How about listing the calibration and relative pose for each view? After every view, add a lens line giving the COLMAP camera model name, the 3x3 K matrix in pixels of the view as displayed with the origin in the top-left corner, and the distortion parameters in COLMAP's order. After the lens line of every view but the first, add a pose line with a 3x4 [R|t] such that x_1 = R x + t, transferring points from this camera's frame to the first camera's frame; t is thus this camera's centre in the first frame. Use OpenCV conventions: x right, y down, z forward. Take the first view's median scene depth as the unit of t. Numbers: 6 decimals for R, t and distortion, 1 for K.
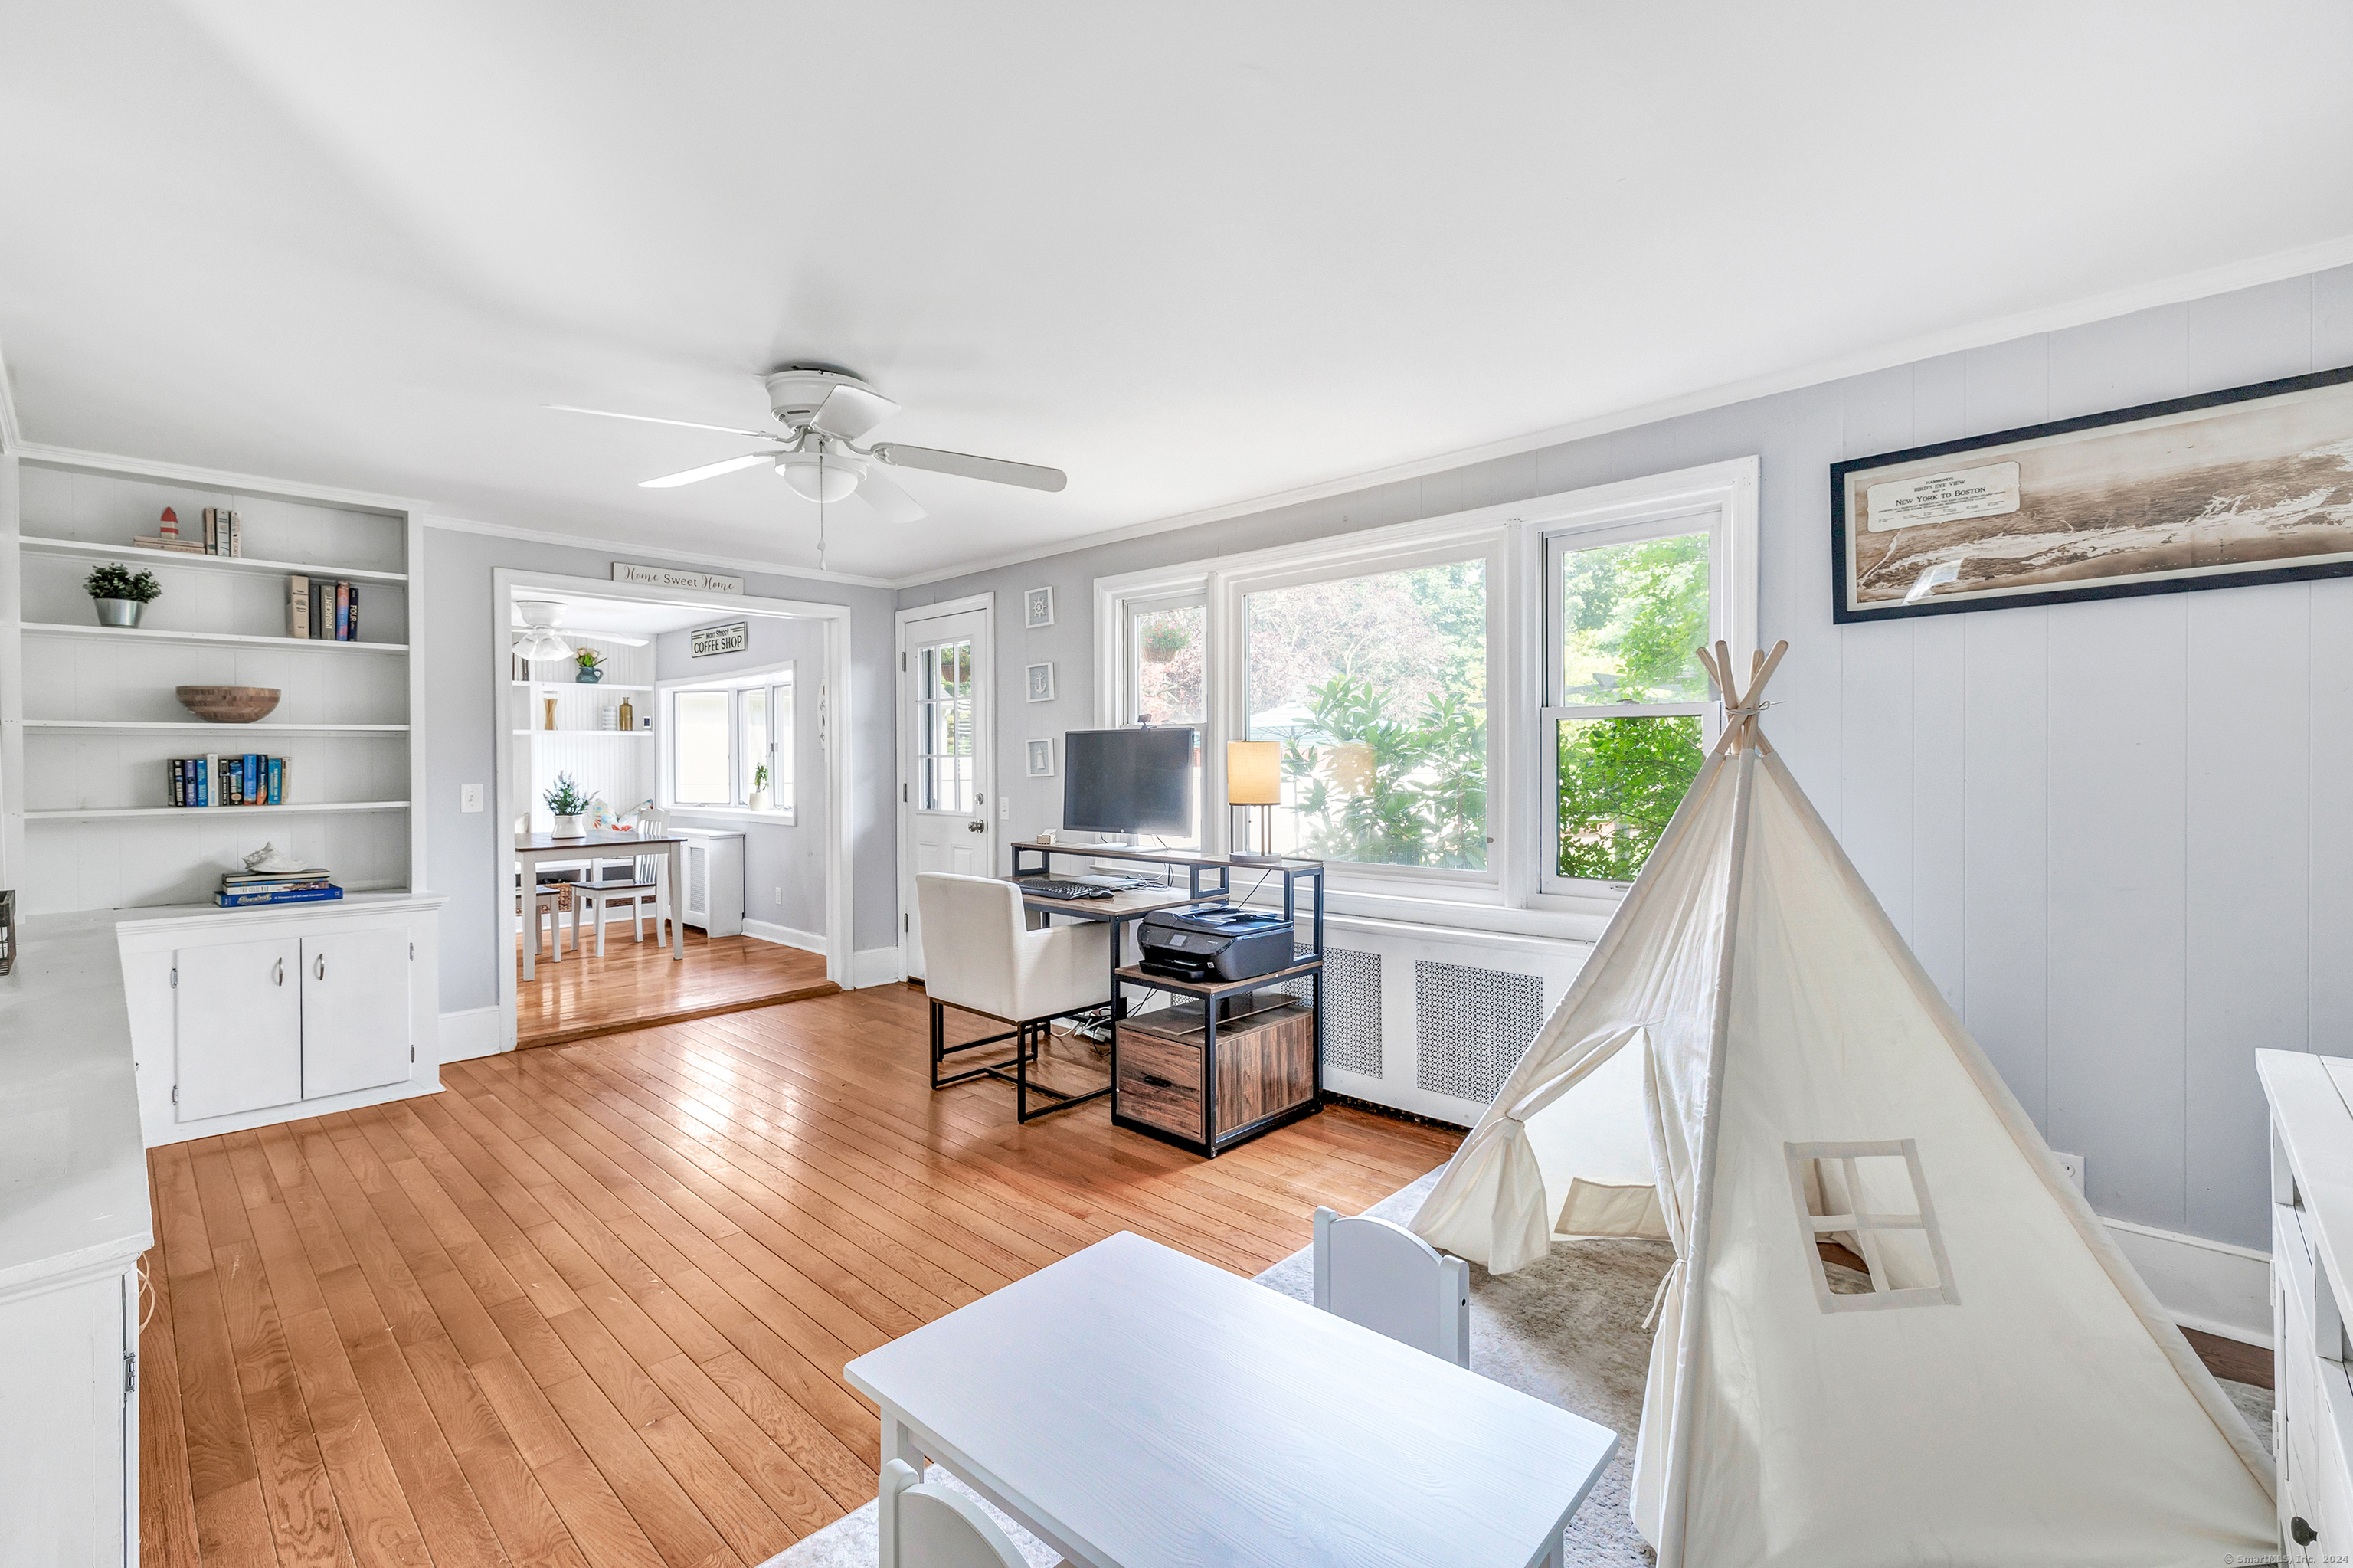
lens RADIAL K [[1005.0, 0, 1097.6], [0, 1005.0, 773.3], [0, 0, 1]] dist [-0.000010, -0.000091]
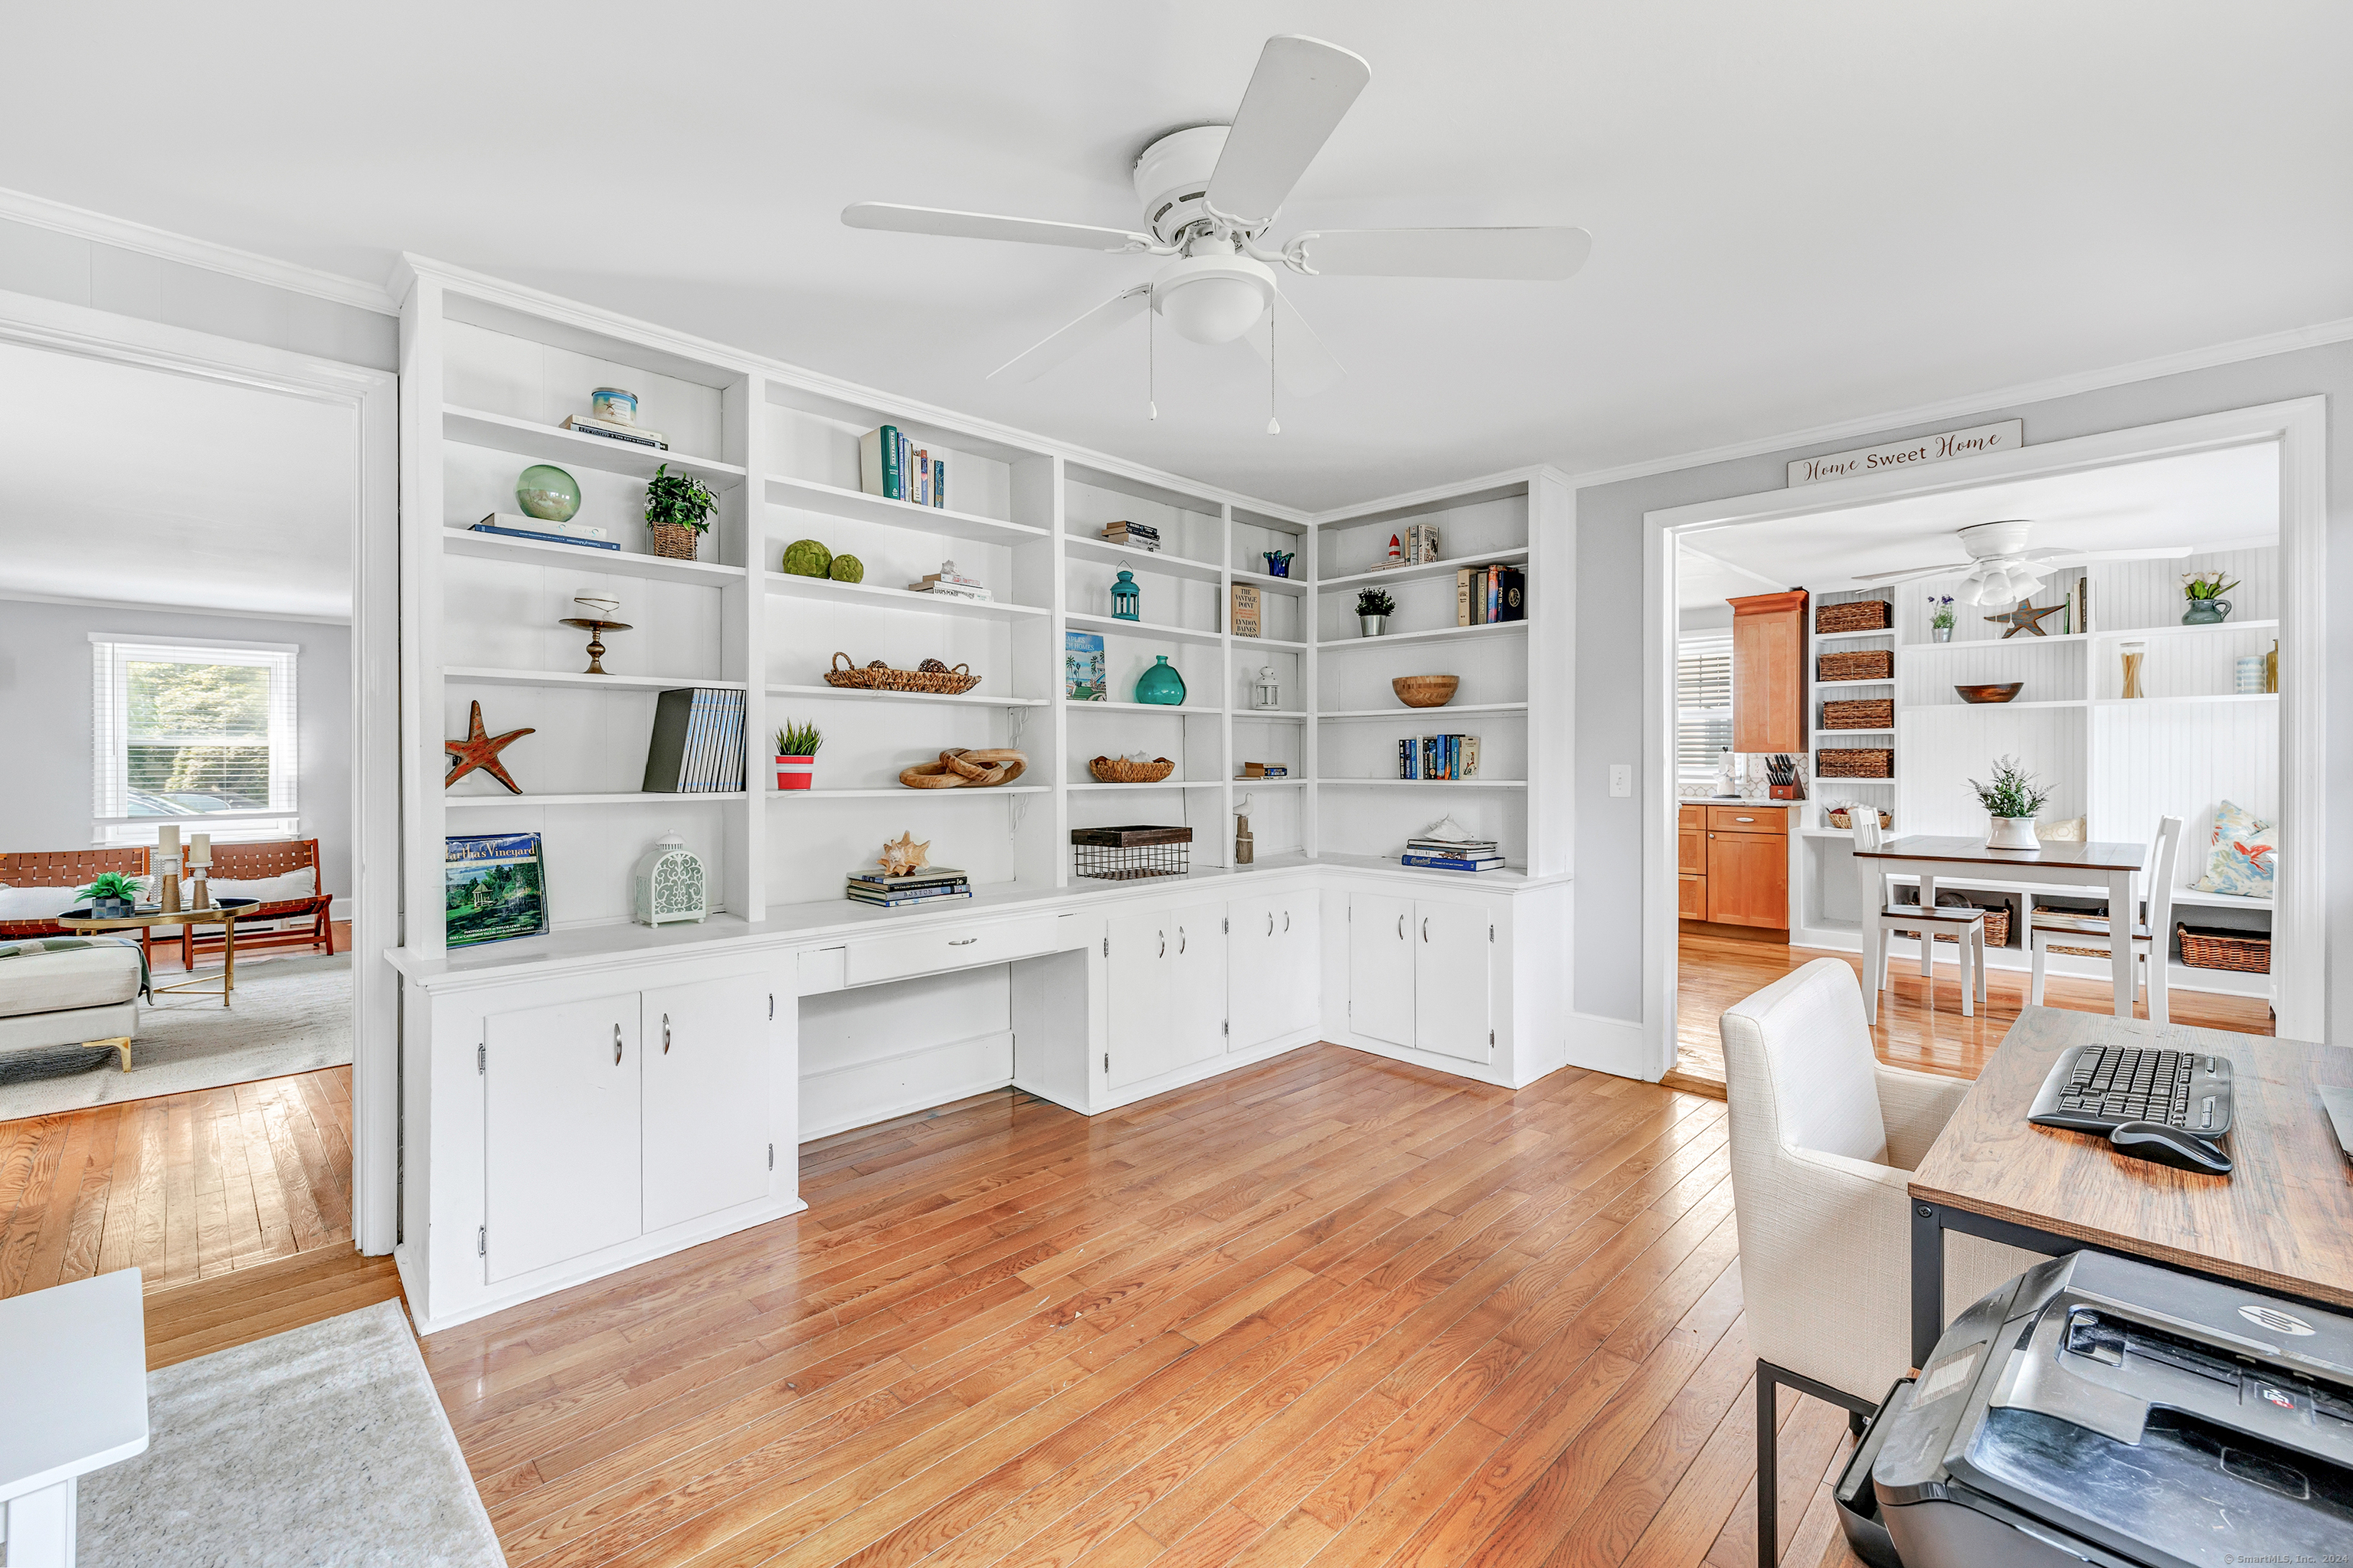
lens RADIAL K [[1021.4, 0, 1236.2], [0, 1021.4, 766.9], [0, 0, 1]] dist [0.000434, -0.000018]
pose [[0.036324, 0.011589, -0.999273, 0.291955], [-0.009935, 0.999888, 0.011235, 0.006265], [0.999291, 0.009519, 0.036435, 0.697951]]
